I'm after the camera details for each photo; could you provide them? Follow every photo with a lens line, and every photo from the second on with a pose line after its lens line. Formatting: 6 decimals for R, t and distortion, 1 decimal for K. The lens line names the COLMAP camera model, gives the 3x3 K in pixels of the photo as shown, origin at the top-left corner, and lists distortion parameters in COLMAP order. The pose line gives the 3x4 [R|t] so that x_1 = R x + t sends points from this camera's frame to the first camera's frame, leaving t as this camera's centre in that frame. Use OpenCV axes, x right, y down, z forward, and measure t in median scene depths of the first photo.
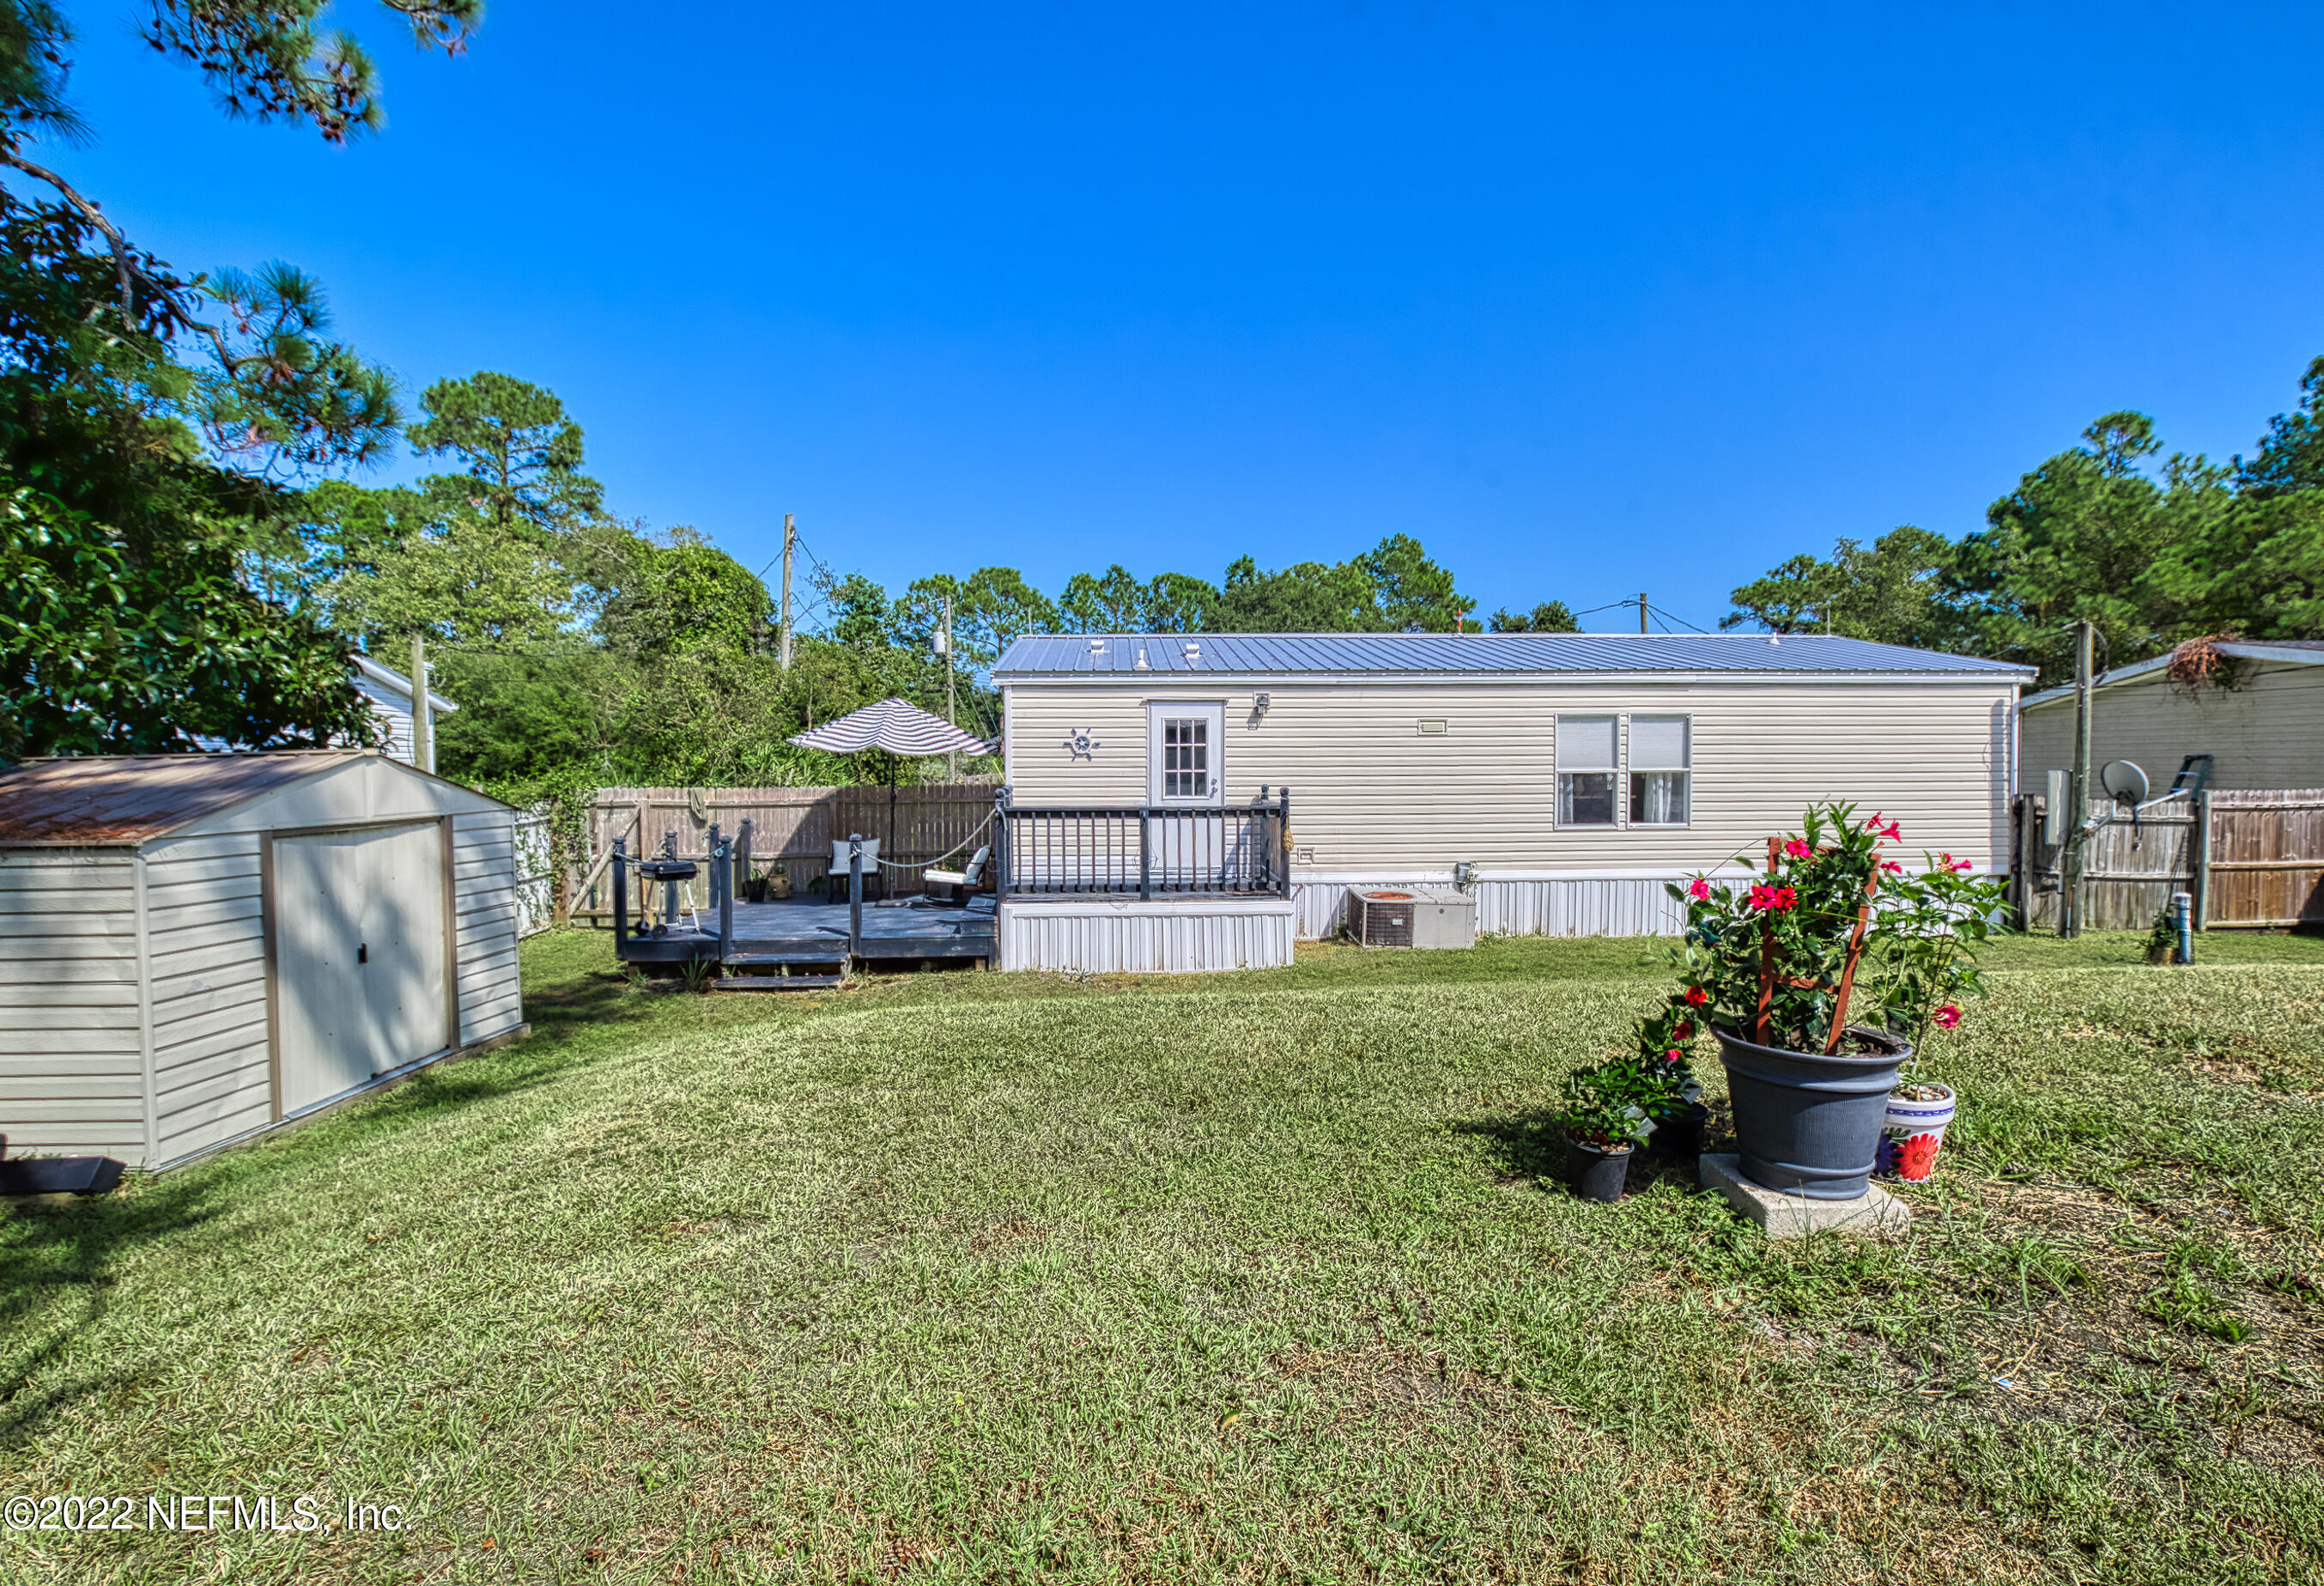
lens RADIAL K [[1084.5, 0, 1162.0], [0, 1084.5, 793.0], [0, 0, 1]] dist [-0.015706, -0.000153]
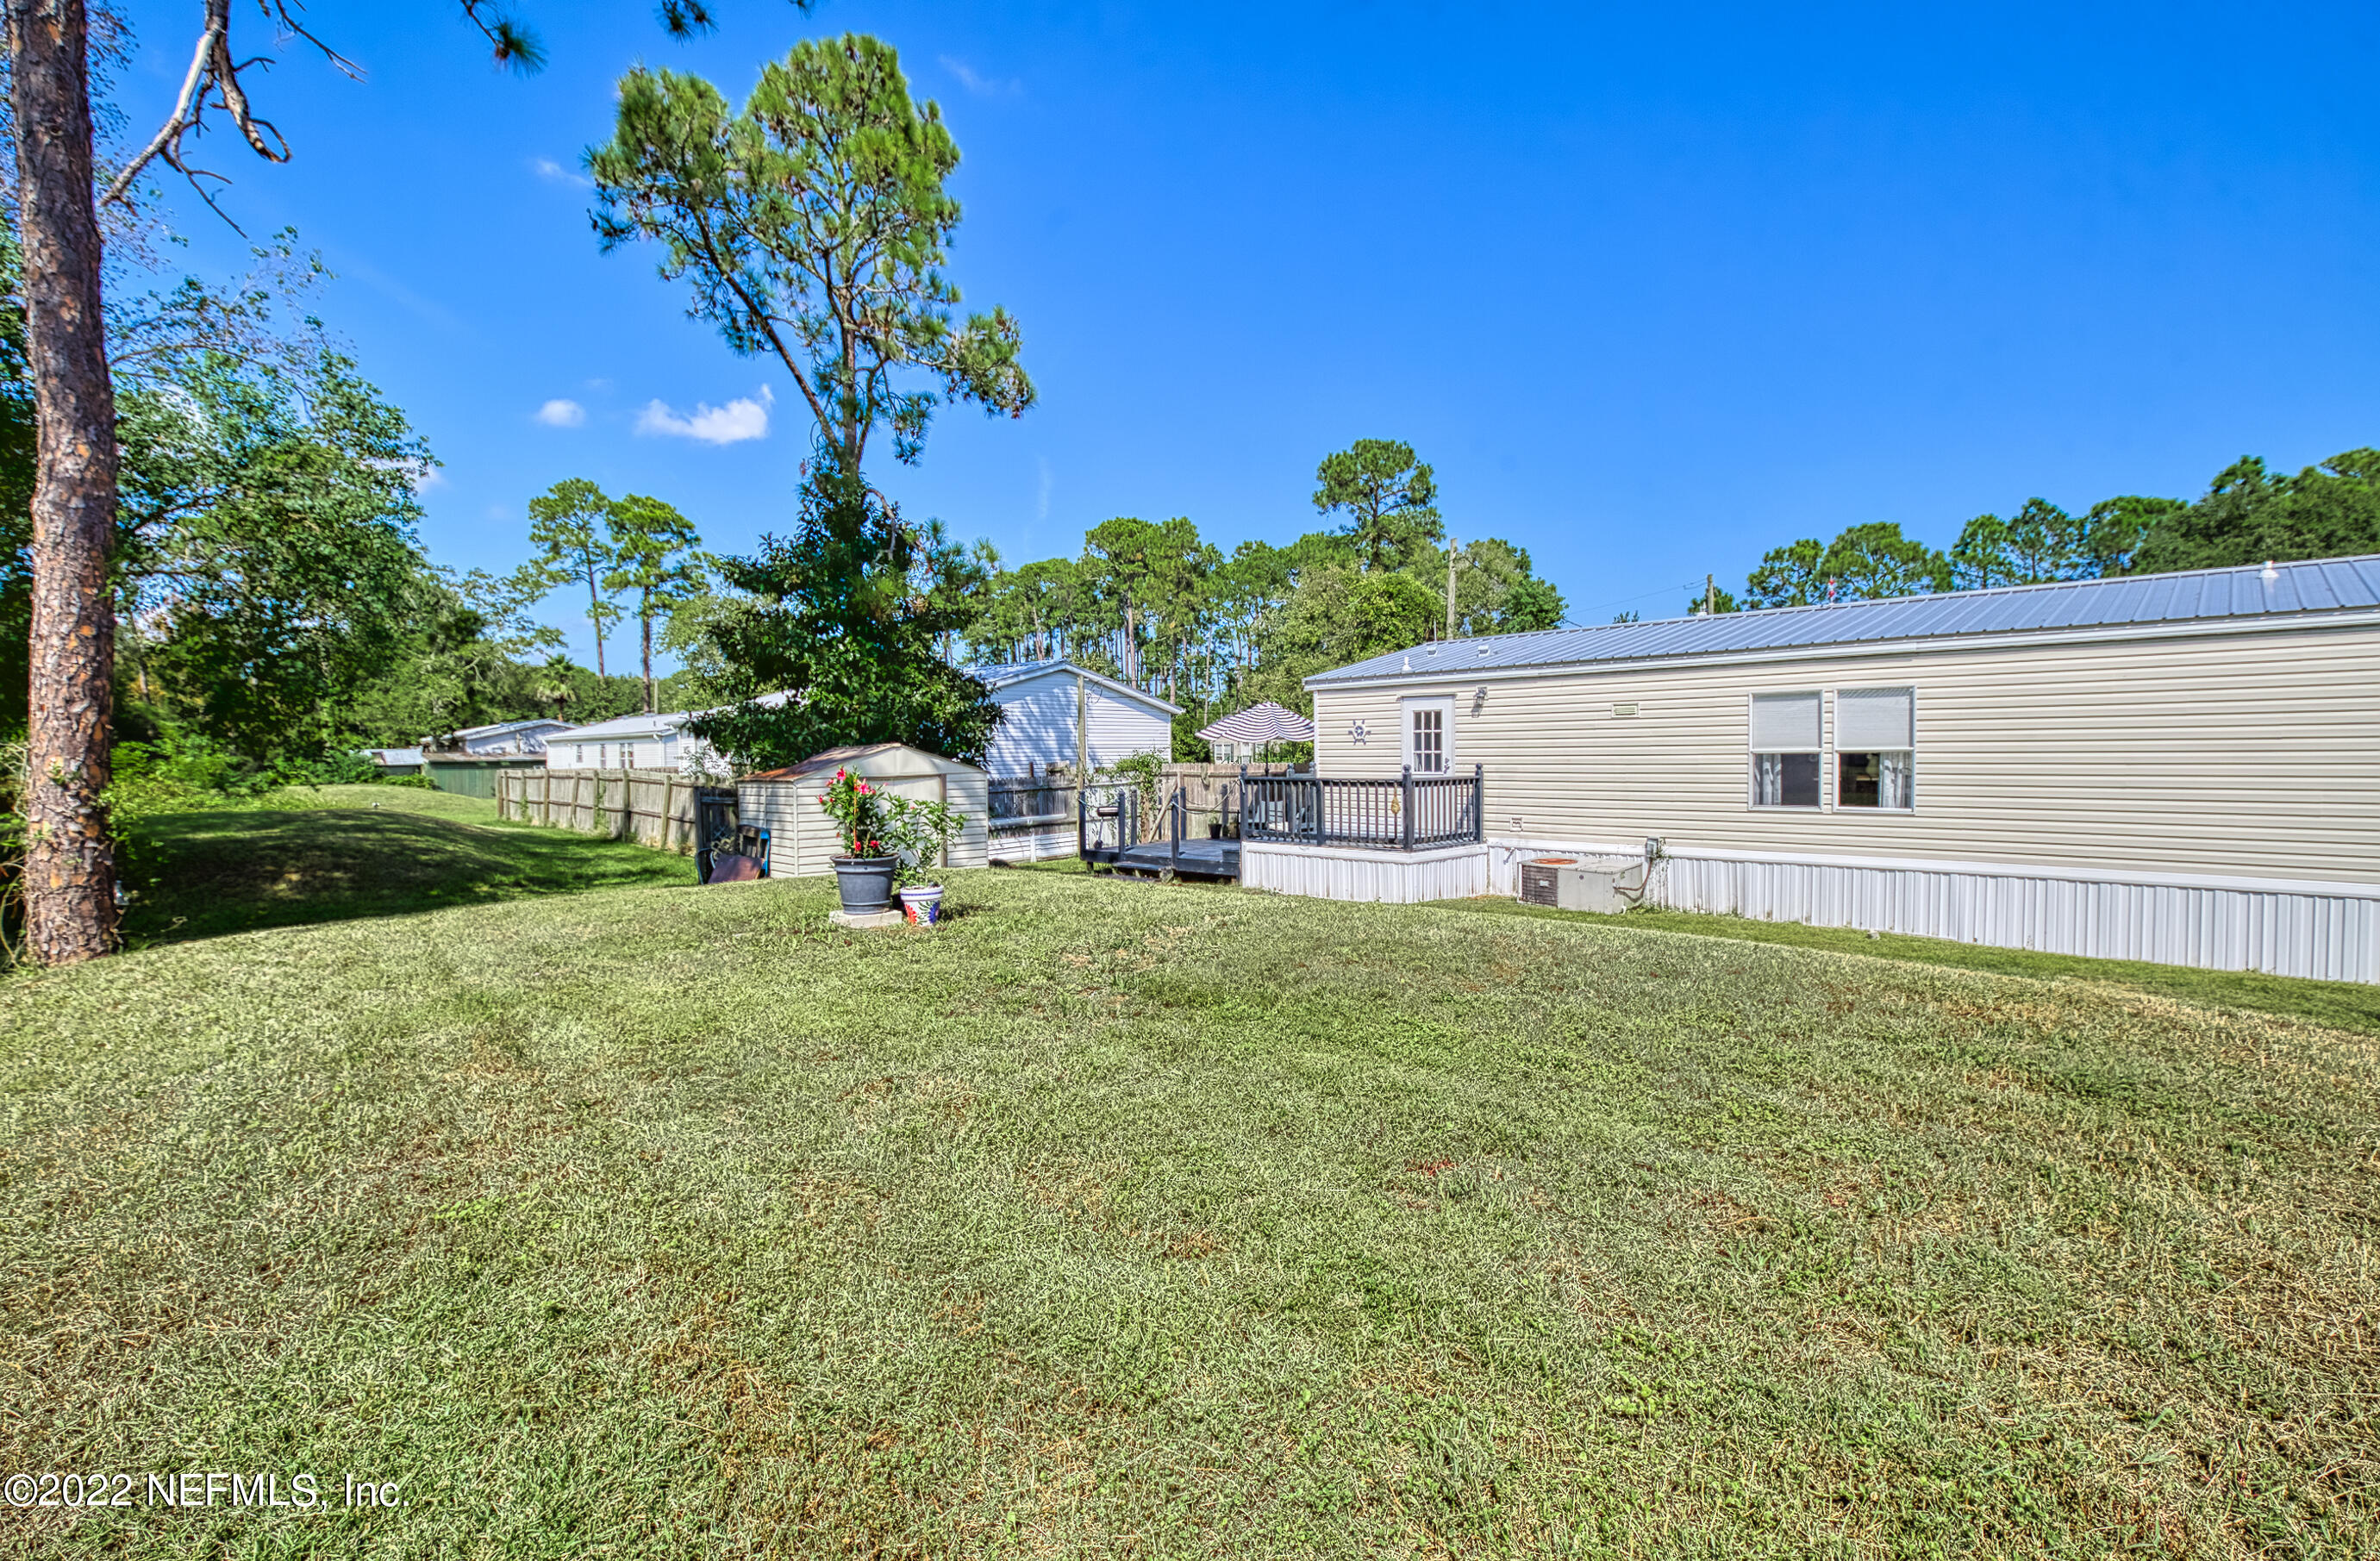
lens RADIAL K [[1068.1, 0, 1190.0], [0, 1068.1, 780.5], [0, 0, 1]] dist [-0.003699, -0.000260]
pose [[0.679560, 0.017037, -0.733422, 0.738972], [-0.012898, 0.999853, 0.011275, 0.002345], [0.733507, 0.001798, 0.679680, -0.037699]]
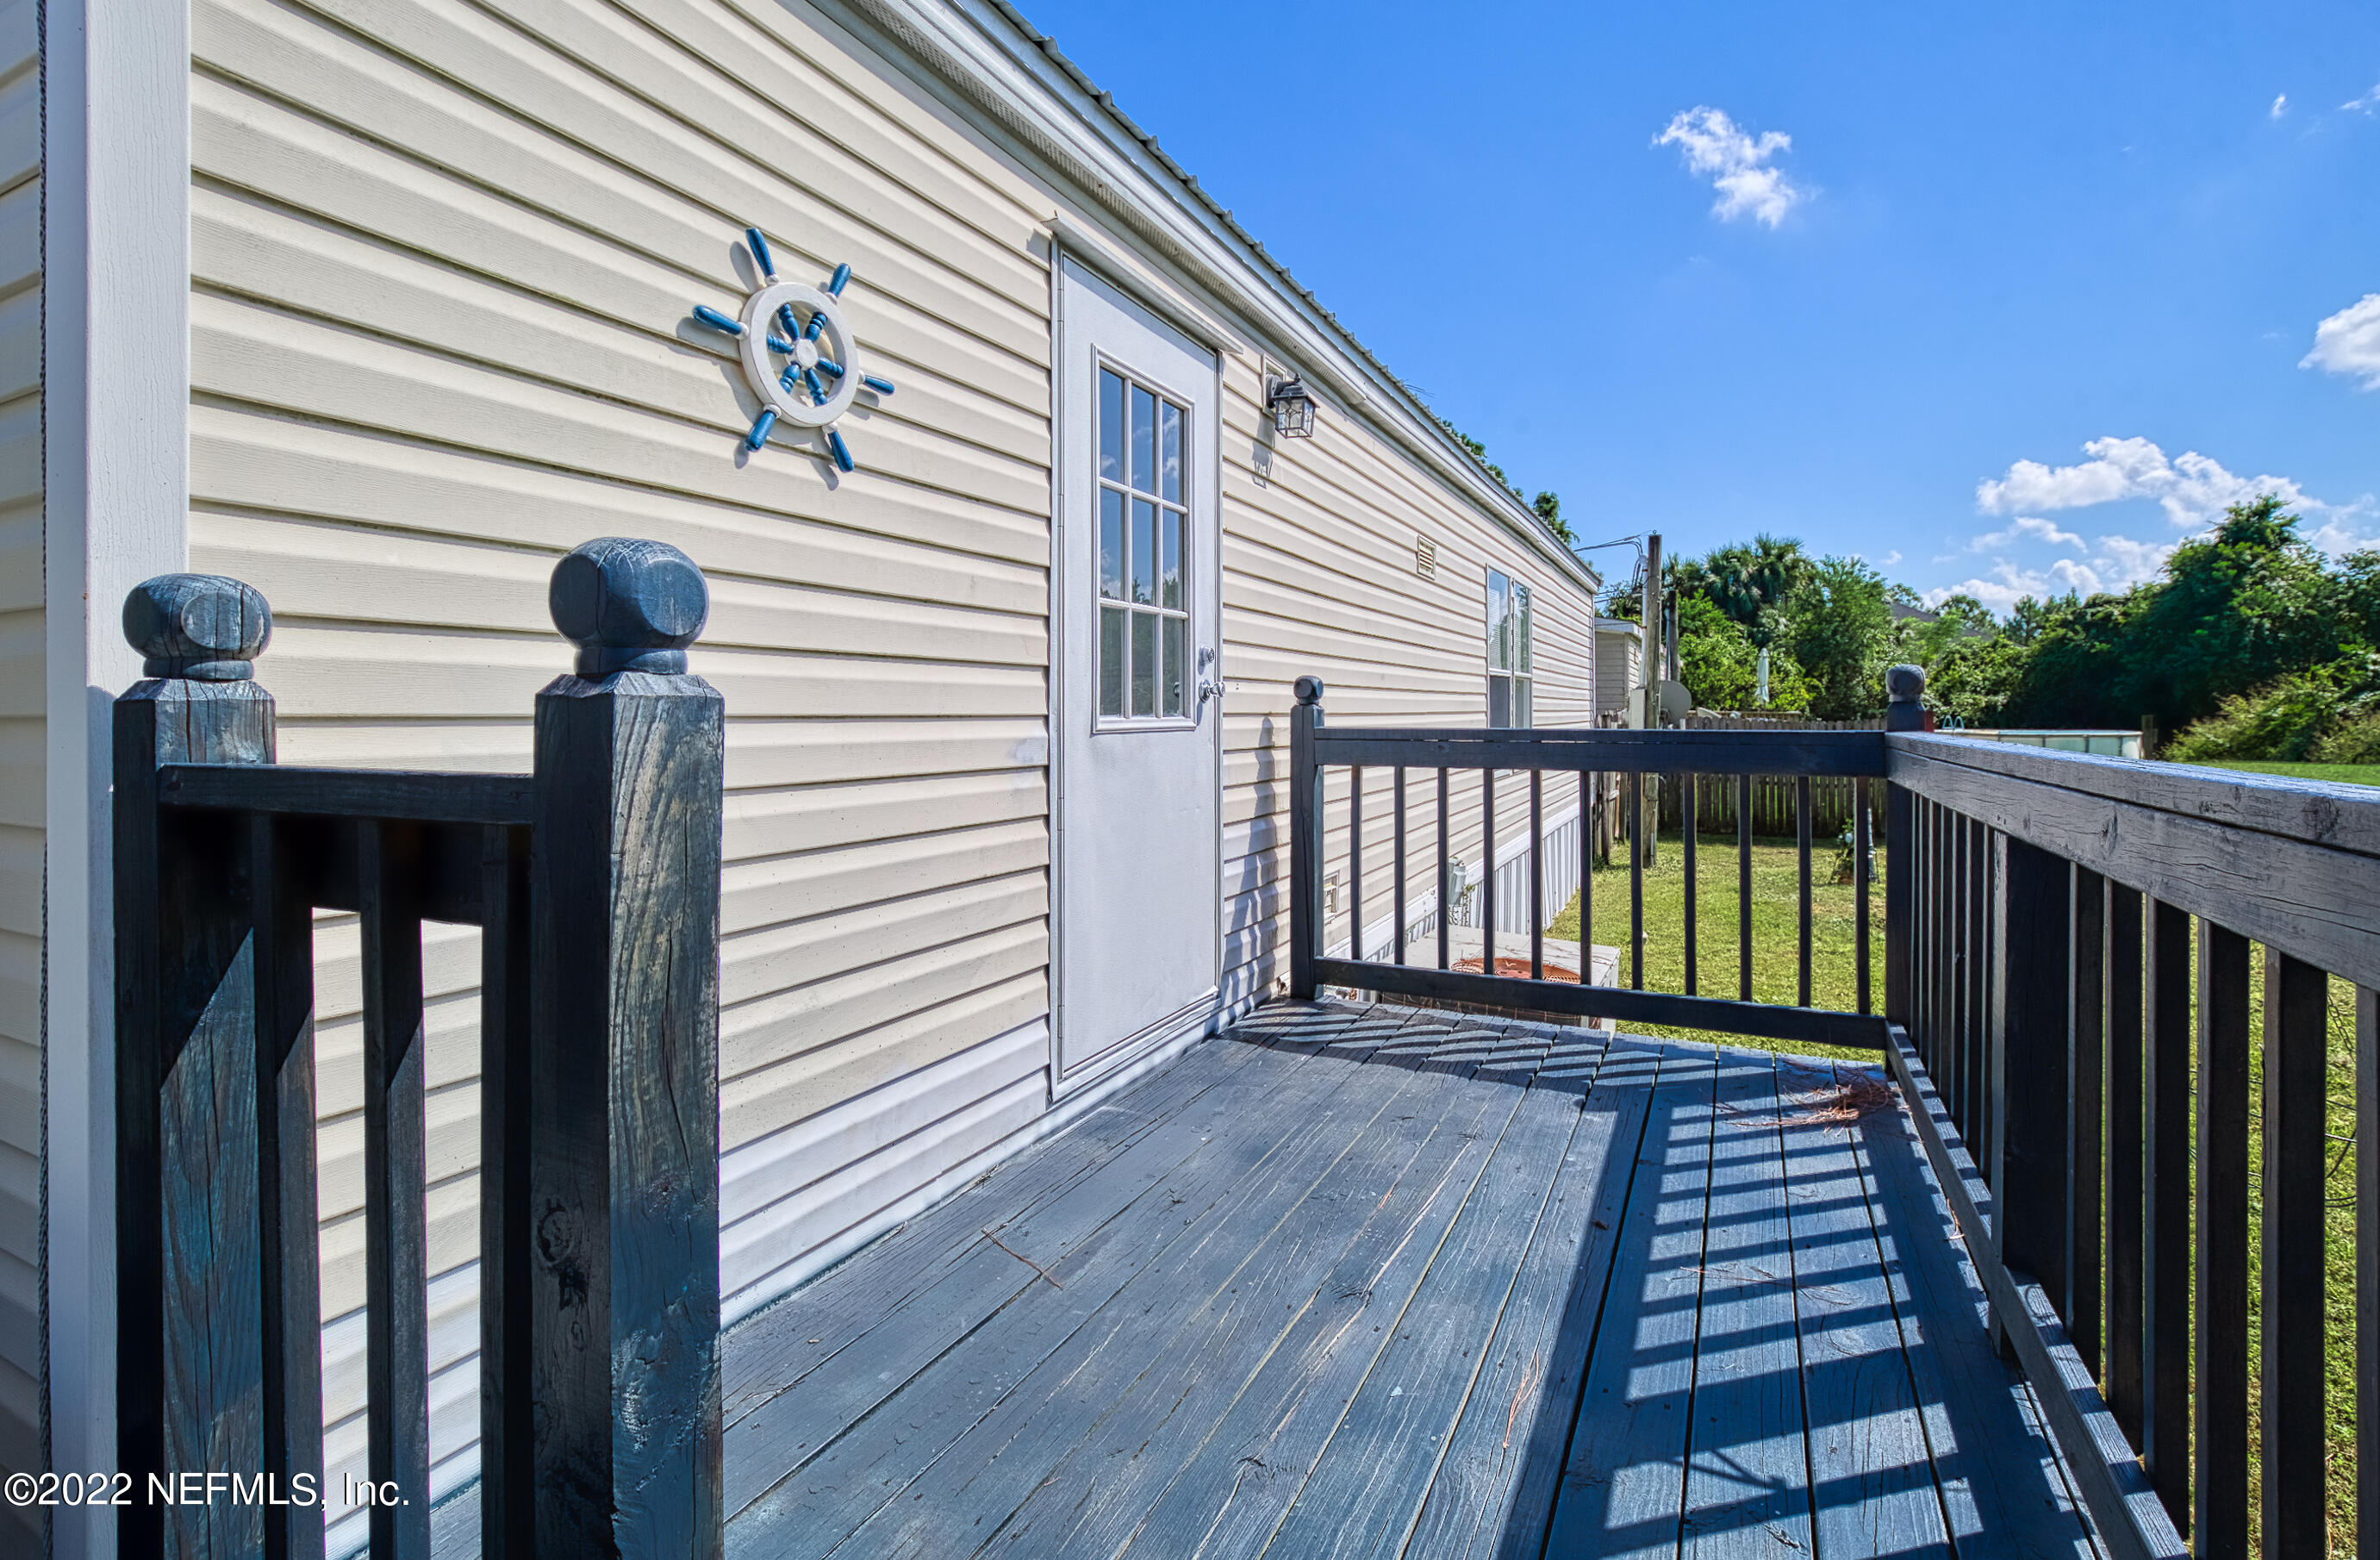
lens RADIAL K [[1082.9, 0, 1190.2], [0, 1082.9, 710.9], [0, 0, 1]] dist [-0.003055, -0.000309]
pose [[0.482153, 0.003352, 0.876080, -0.174861], [0.023669, 0.999578, -0.016851, 0.005660], [-0.875767, 0.028861, 0.481870, 0.880838]]
